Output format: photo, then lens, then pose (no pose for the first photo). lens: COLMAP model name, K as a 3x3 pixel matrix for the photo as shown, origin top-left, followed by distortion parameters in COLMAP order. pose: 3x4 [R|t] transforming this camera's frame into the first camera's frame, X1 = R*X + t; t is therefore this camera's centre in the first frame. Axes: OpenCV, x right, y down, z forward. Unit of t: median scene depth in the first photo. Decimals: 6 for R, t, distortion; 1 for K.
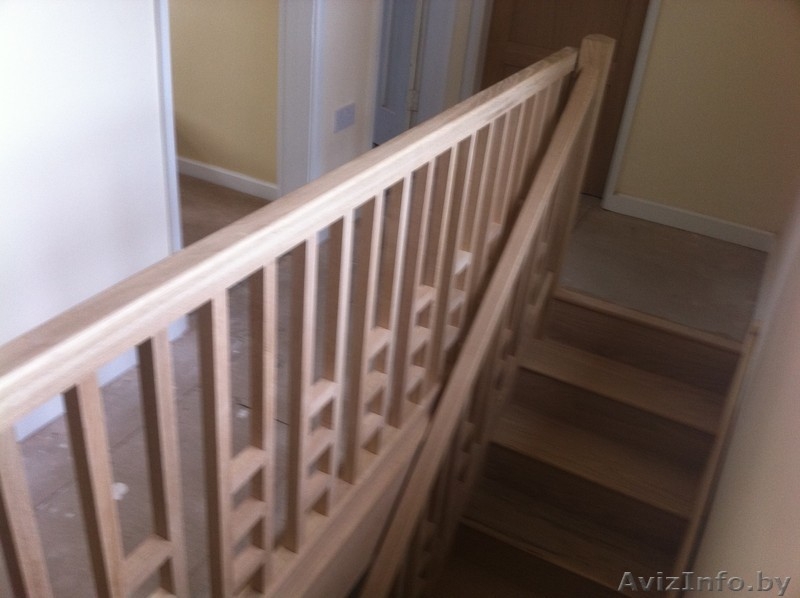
lens RADIAL K [[764.8, 0, 399.5], [0, 764.8, 321.0], [0, 0, 1]] dist [0.097199, -0.368555]
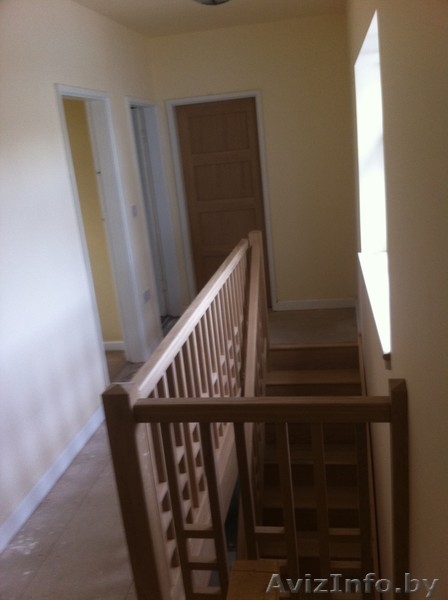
lens RADIAL K [[573.6, 0, 224.7], [0, 573.6, 313.8], [0, 0, 1]] dist [0.097199, -0.368555]
pose [[0.935323, -0.261009, 0.238842, -0.272463], [0.312801, 0.925500, -0.213555, 0.182800], [-0.165308, 0.274453, 0.947285, -0.504483]]
